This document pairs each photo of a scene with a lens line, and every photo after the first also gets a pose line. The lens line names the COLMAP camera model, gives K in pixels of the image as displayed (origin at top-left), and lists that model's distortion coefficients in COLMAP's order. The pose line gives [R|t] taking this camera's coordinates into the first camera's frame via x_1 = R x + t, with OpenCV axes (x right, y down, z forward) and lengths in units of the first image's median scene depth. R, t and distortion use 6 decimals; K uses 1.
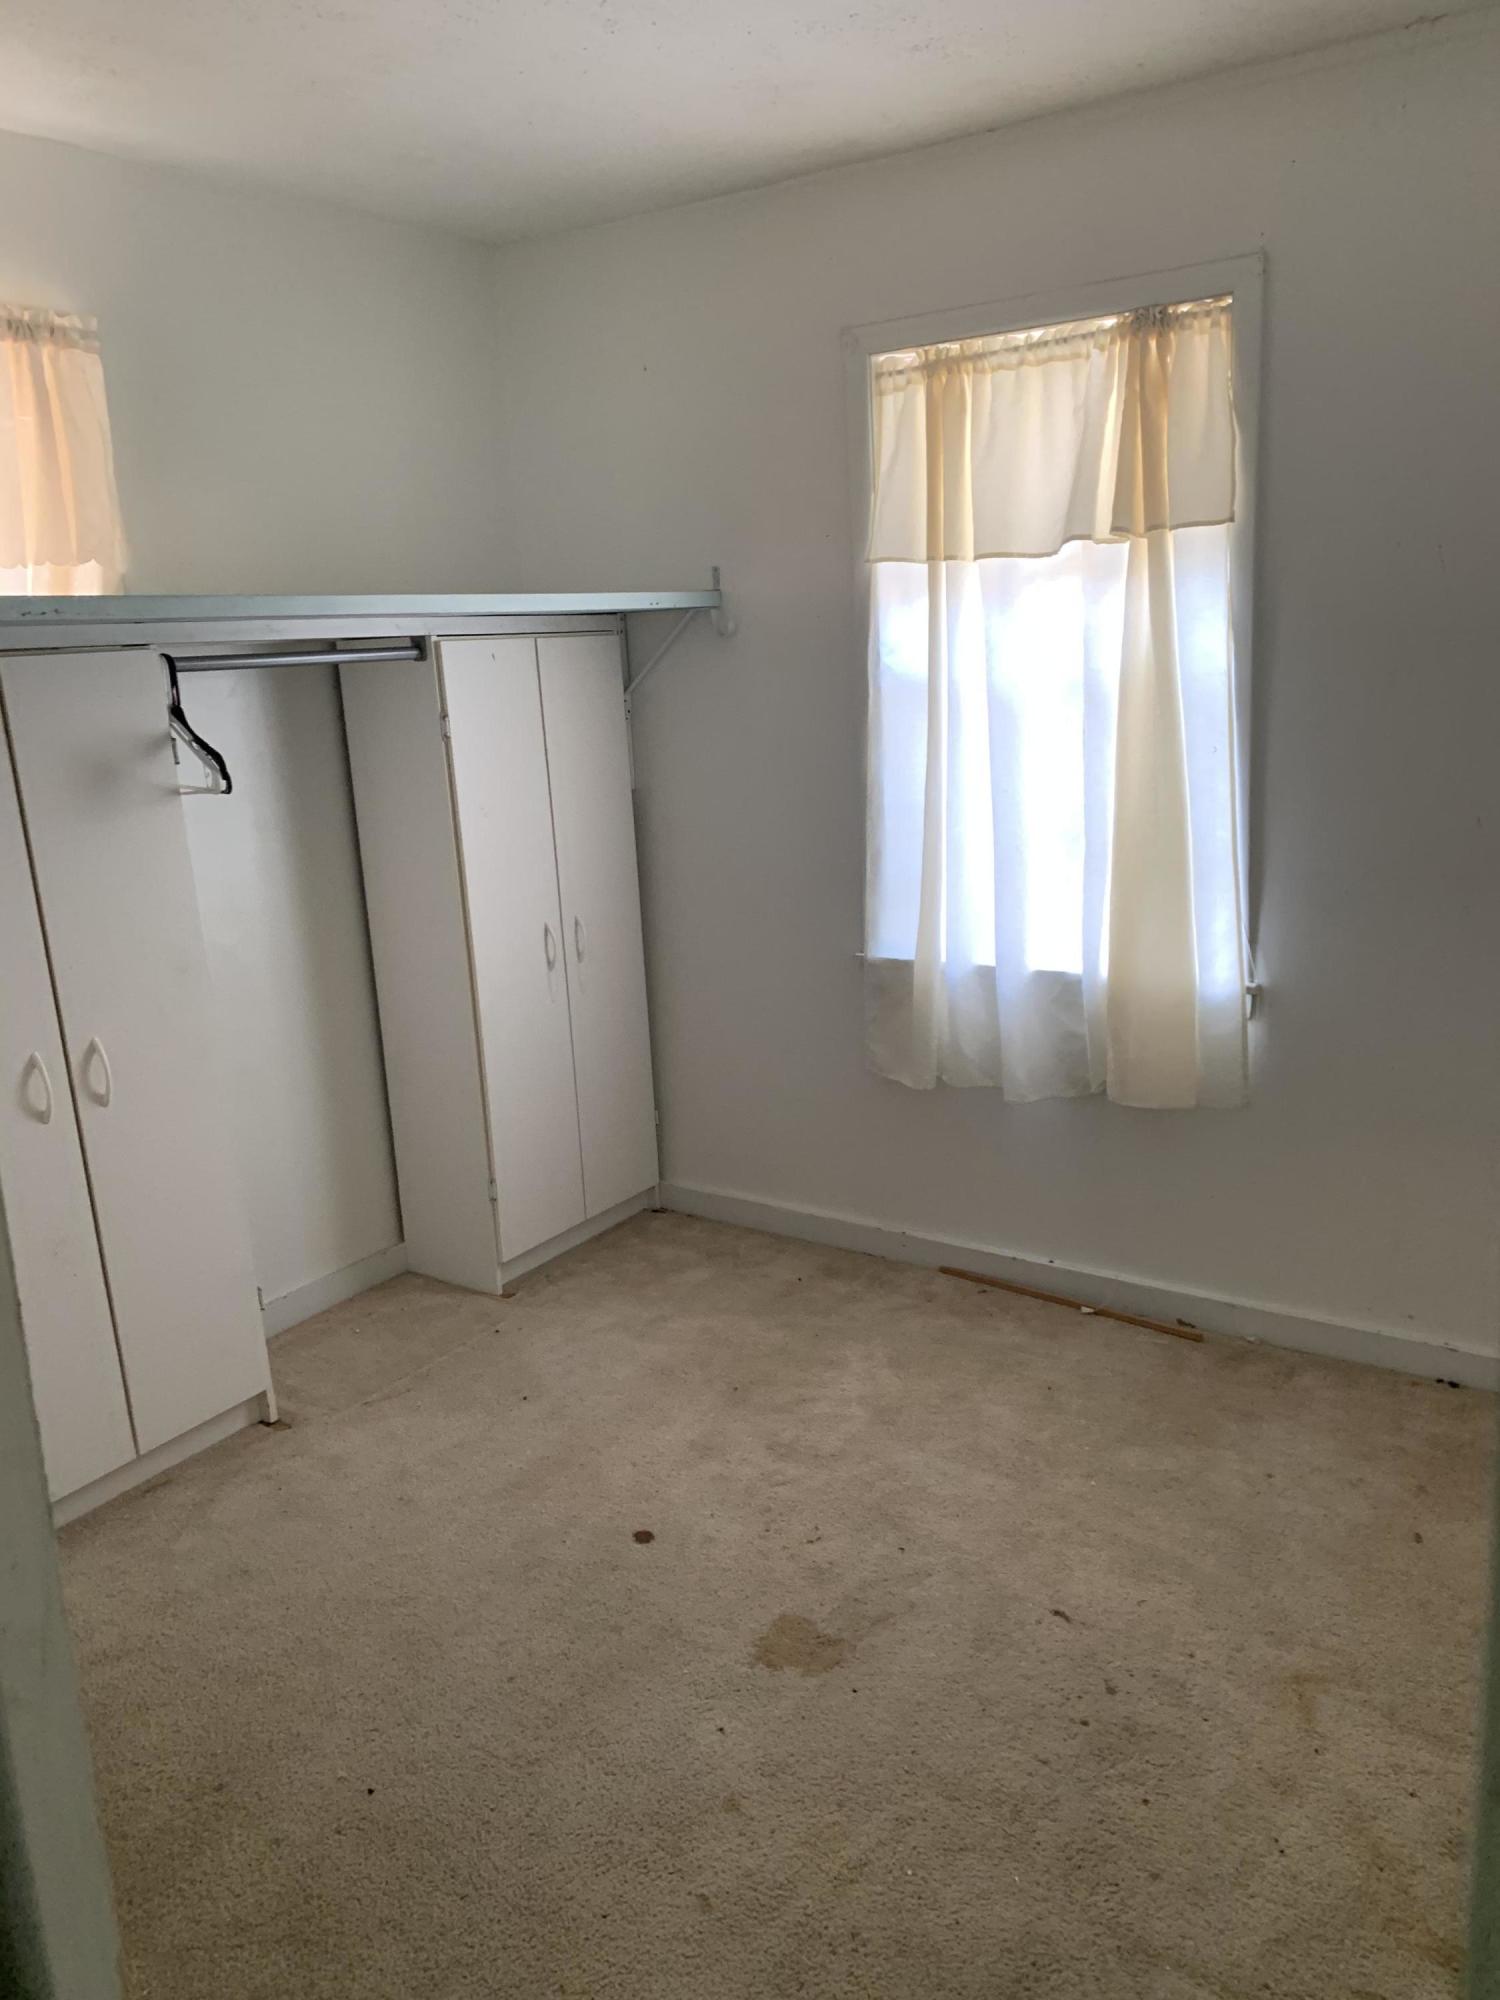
lens RADIAL K [[1503.7, 0, 750.0], [0, 1503.7, 1000.0], [0, 0, 1]] dist [-0.029953, -0.003334]
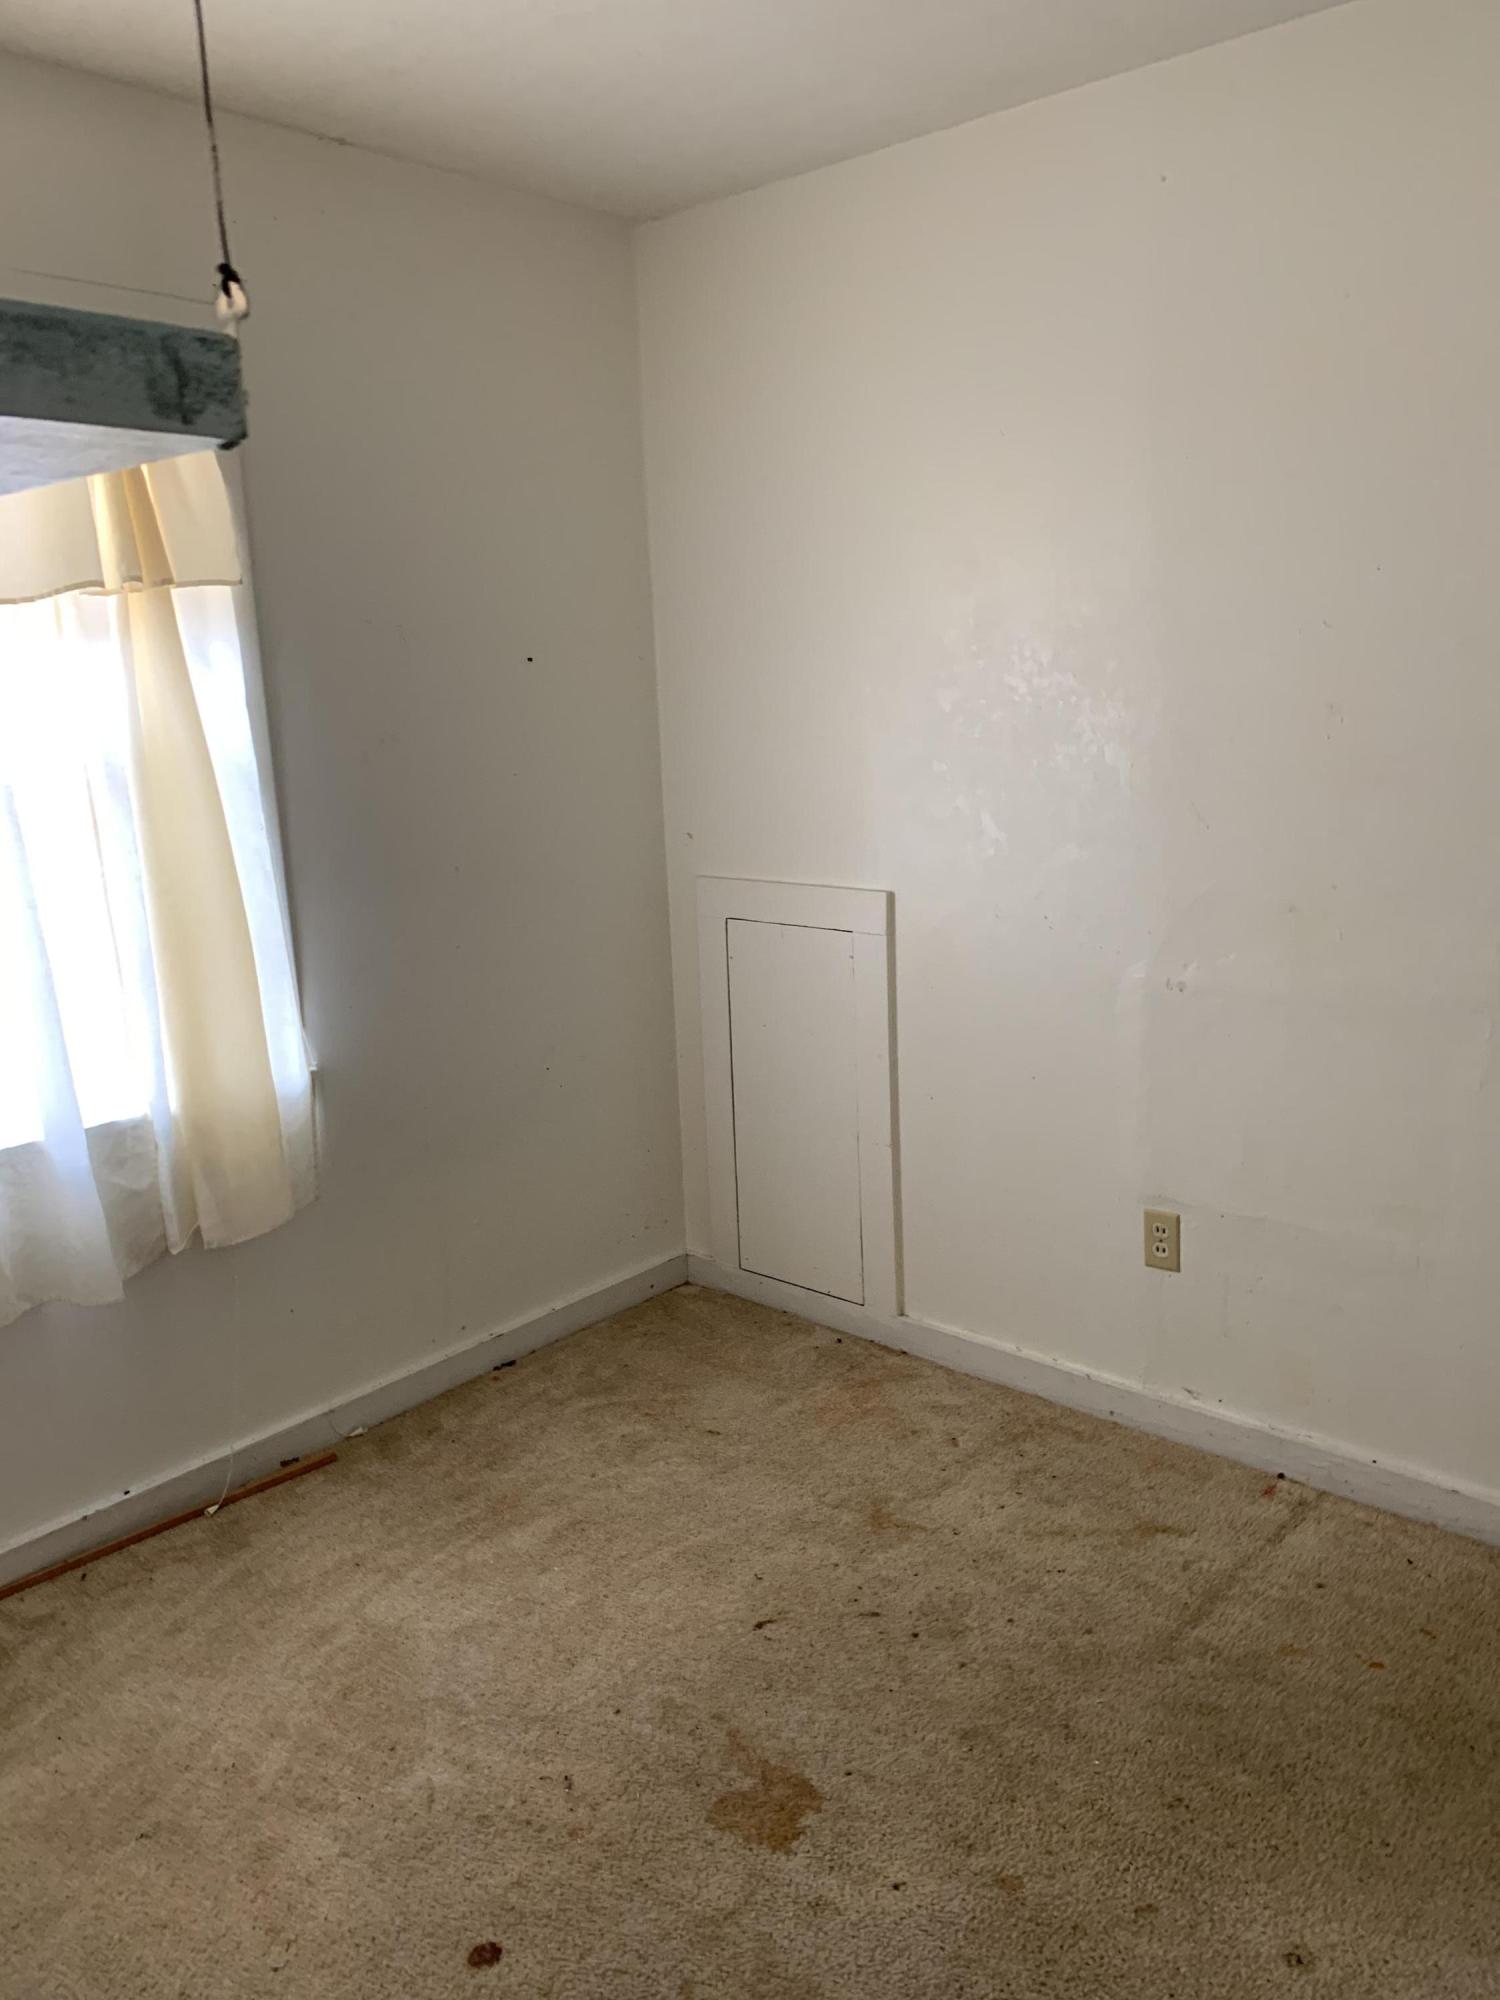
lens RADIAL K [[1503.7, 0, 750.0], [0, 1503.7, 1000.0], [0, 0, 1]] dist [-0.029953, -0.003334]
pose [[0.128596, -0.171790, 0.976704, -0.531534], [0.271032, 0.953474, 0.132019, -0.097684], [-0.953942, 0.247741, 0.169174, 0.539440]]
